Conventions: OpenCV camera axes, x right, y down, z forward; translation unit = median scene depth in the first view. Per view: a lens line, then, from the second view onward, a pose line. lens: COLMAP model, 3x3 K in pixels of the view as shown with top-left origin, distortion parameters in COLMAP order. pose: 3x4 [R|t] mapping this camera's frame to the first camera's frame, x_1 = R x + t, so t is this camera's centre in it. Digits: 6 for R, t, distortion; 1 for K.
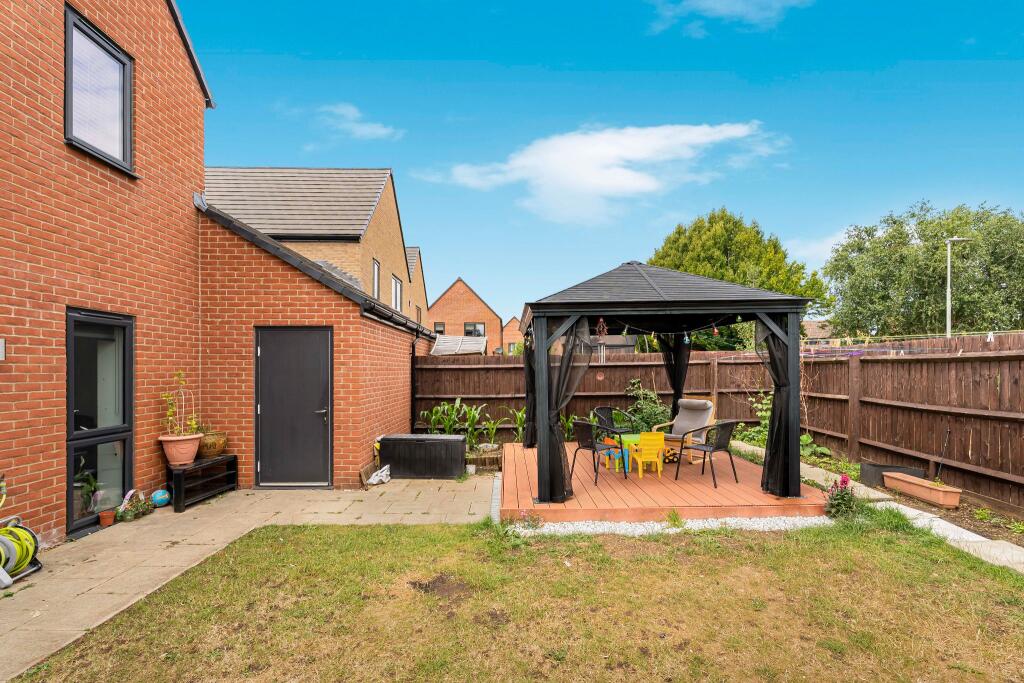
lens RADIAL K [[468.7, 0, 514.2], [0, 468.7, 364.8], [0, 0, 1]] dist [0.003149, 0.000541]
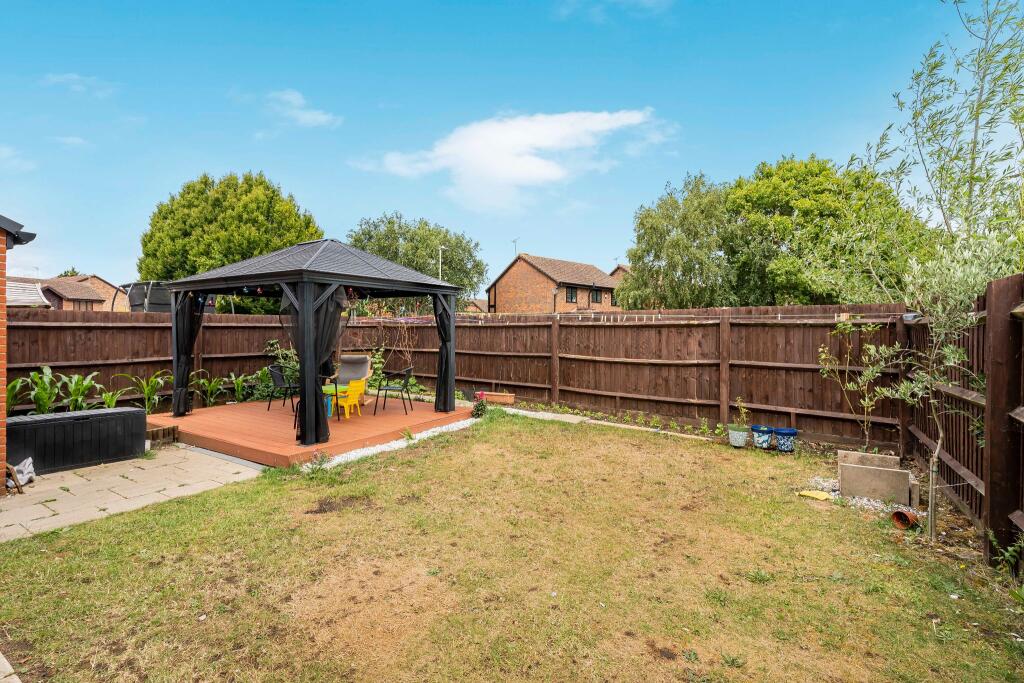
lens RADIAL K [[463.1, 0, 517.6], [0, 463.1, 318.0], [0, 0, 1]] dist [0.004345, 0.000133]
pose [[0.537464, 0.034151, 0.842595, -0.518198], [-0.014116, 0.999404, -0.031503, 0.010694], [-0.843168, 0.005038, 0.537626, -0.024888]]
